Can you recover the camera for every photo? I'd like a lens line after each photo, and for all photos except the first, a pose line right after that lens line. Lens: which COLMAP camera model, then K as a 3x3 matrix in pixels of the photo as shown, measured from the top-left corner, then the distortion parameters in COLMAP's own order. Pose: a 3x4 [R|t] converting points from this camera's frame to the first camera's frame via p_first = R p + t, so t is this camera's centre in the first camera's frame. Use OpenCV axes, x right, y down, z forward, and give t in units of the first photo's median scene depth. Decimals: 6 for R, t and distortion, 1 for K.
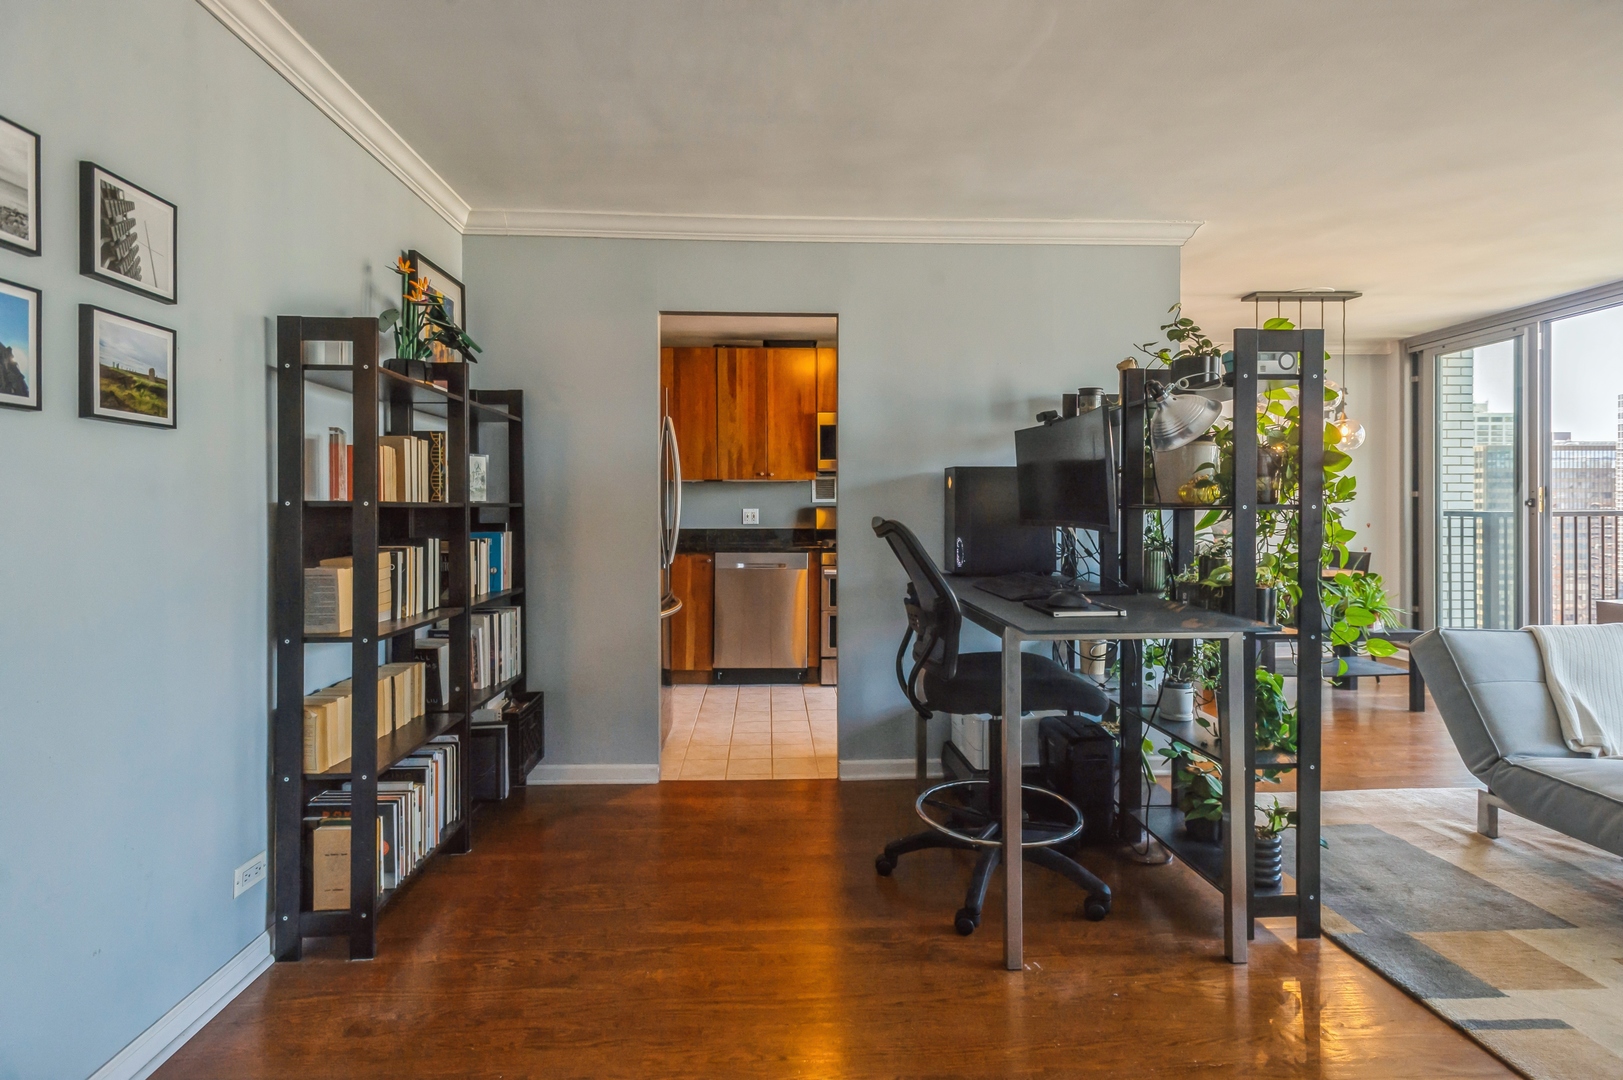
lens RADIAL K [[783.3, 0, 804.6], [0, 783.3, 507.5], [0, 0, 1]] dist [0.022143, -0.008273]
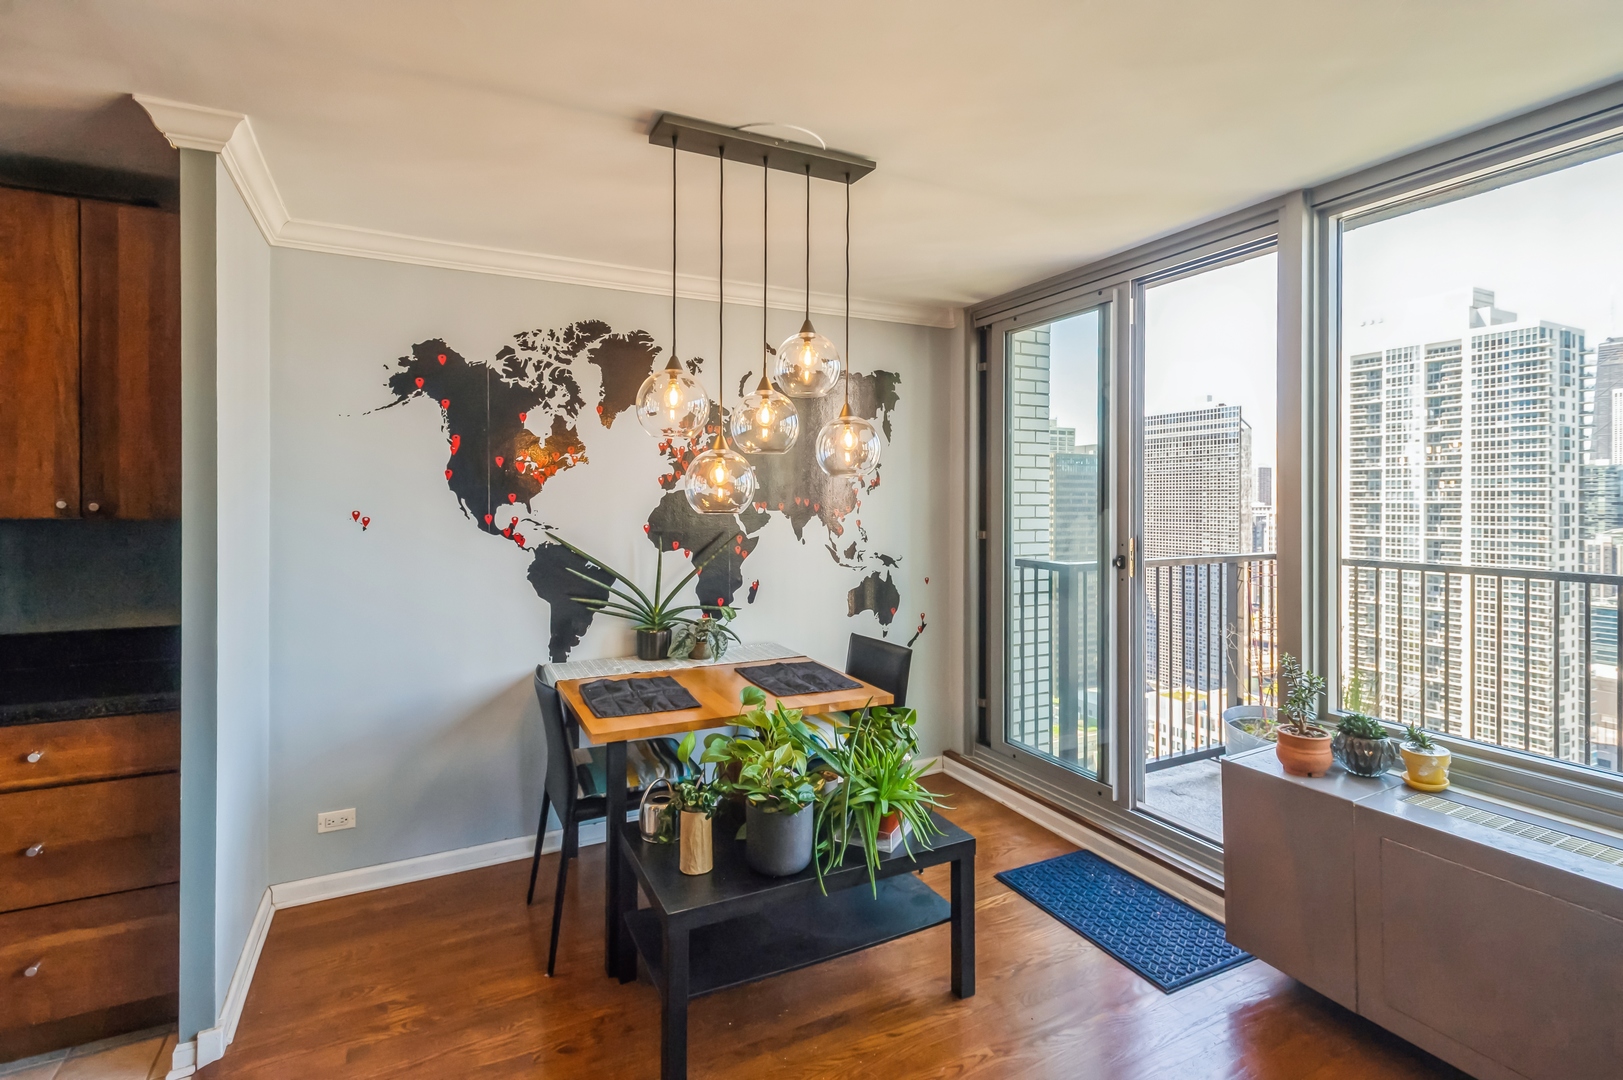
lens RADIAL K [[783.3, 0, 833.5], [0, 783.3, 498.8], [0, 0, 1]] dist [0.022143, -0.008273]
pose [[0.907039, 0.005202, 0.421014, 0.392665], [-0.005007, 0.999986, -0.001570, -0.049622], [-0.421017, -0.000684, 0.907053, 0.467269]]
